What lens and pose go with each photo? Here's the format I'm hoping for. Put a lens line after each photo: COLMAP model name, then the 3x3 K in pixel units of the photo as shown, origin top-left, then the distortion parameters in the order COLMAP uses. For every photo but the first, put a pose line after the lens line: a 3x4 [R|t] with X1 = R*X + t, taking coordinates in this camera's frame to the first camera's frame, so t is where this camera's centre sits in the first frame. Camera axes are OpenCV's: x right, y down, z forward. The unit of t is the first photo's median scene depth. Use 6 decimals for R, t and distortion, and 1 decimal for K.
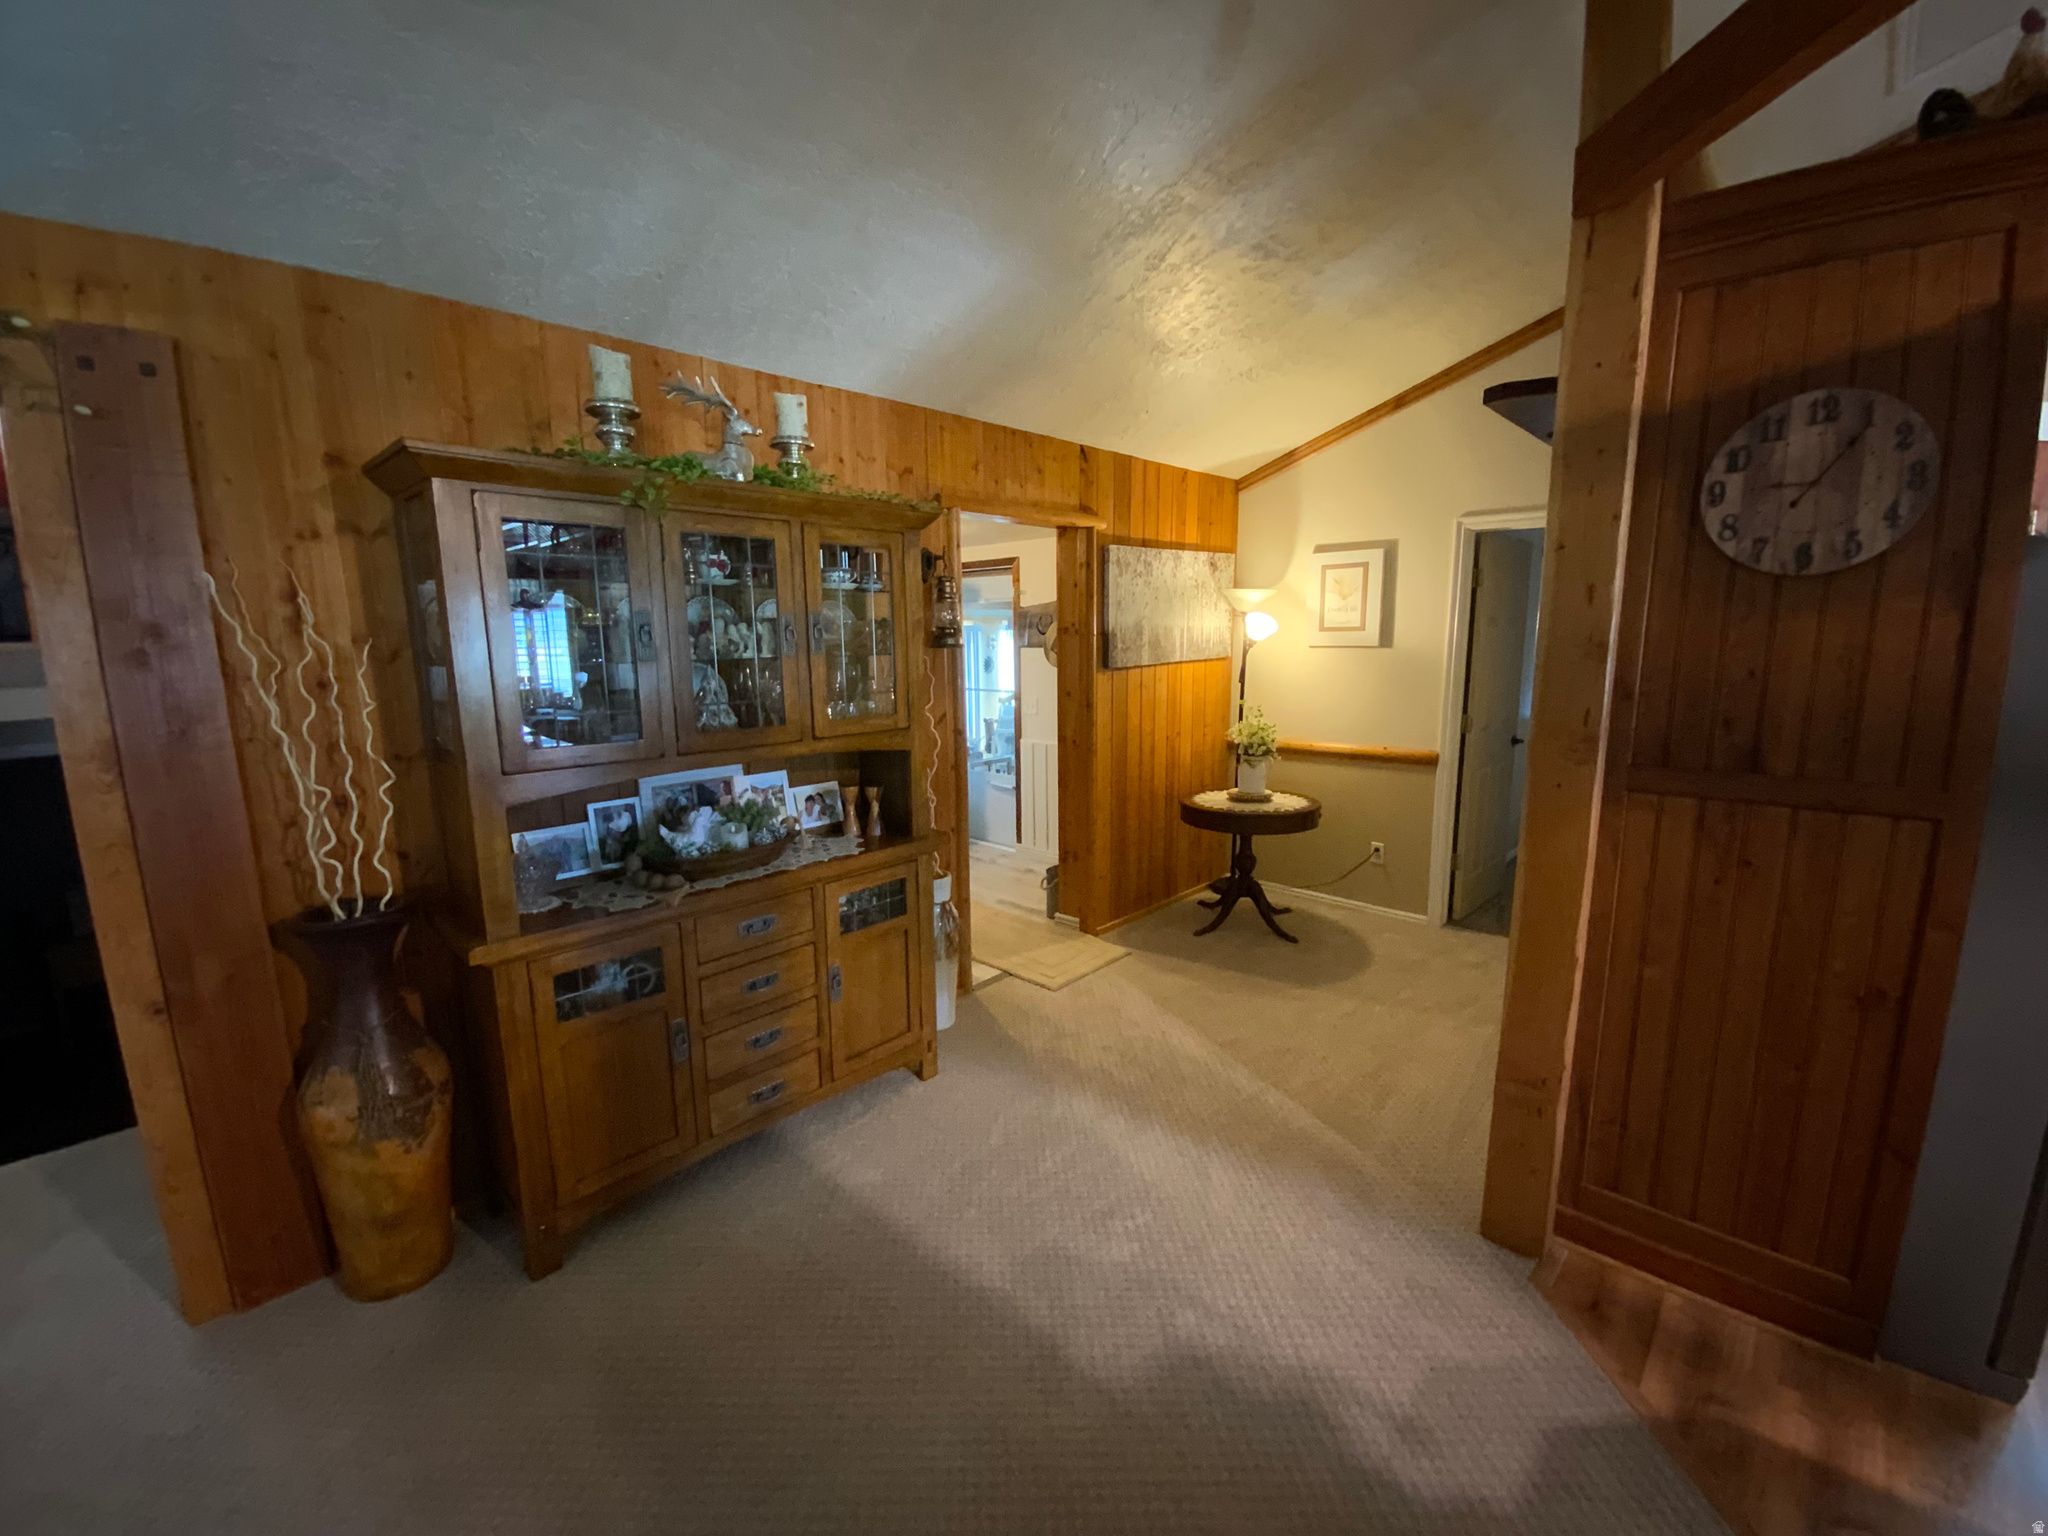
lens RADIAL K [[833.9, 0, 1026.6], [0, 833.9, 769.2], [0, 0, 1]] dist [-0.002665, -0.000097]
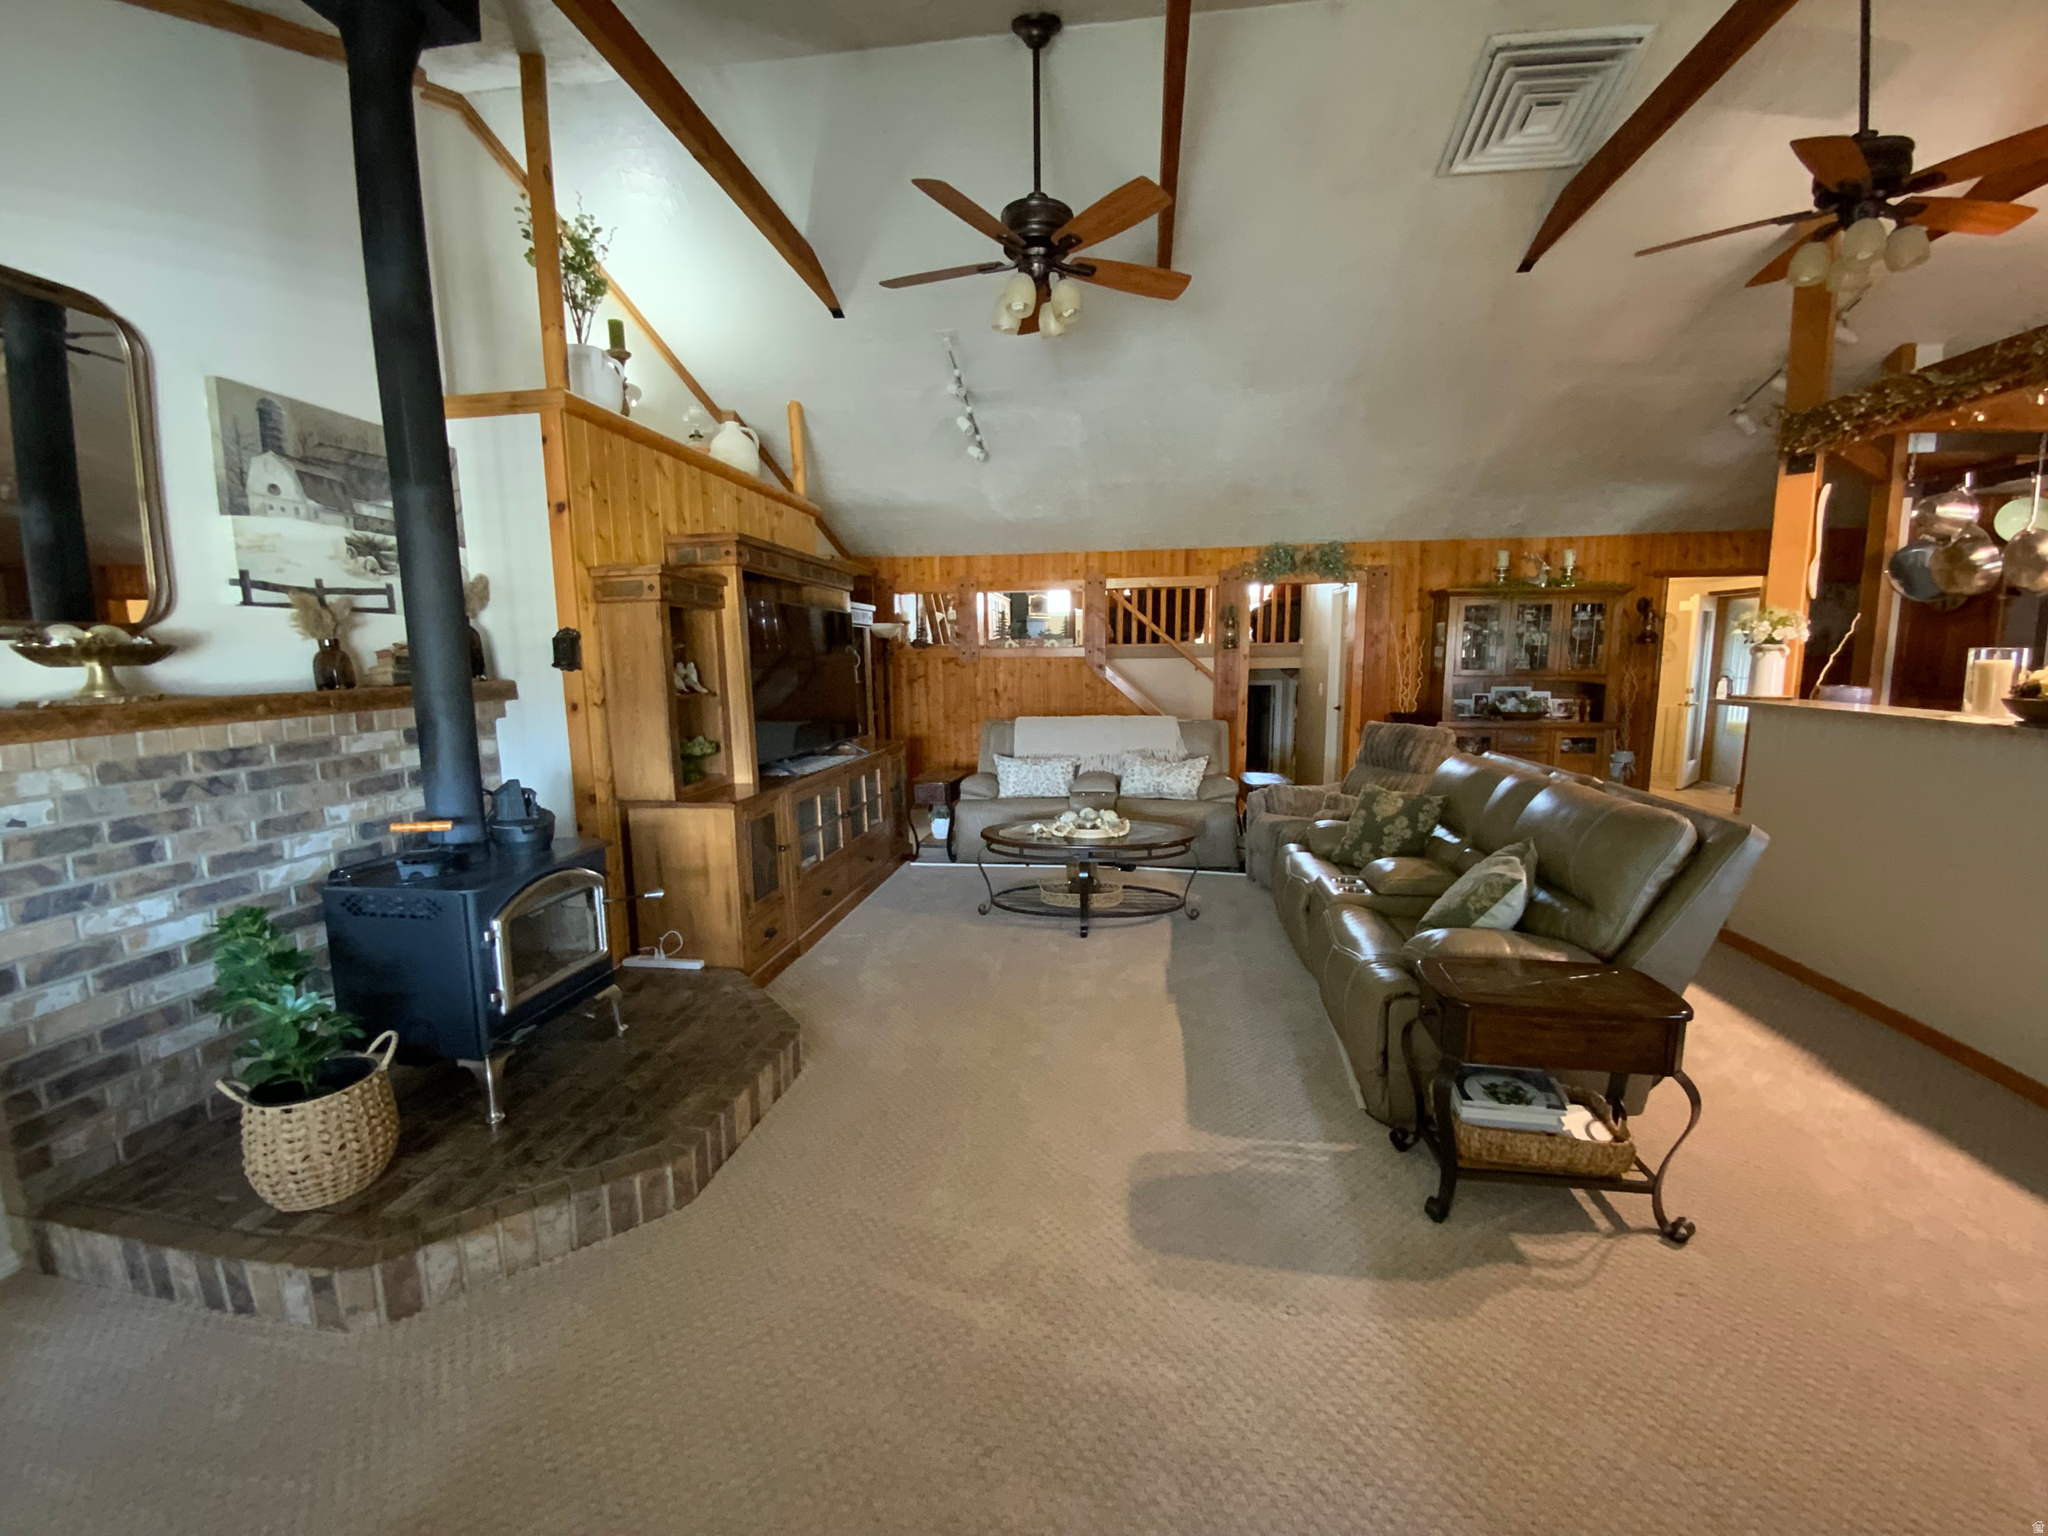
lens RADIAL K [[833.9, 0, 1034.1], [0, 833.9, 760.6], [0, 0, 1]] dist [-0.002665, -0.000097]
pose [[0.594730, 0.116661, -0.795416, 0.966045], [-0.127808, 0.990552, 0.049719, 0.338125], [0.793701, 0.072091, 0.604021, -2.084724]]
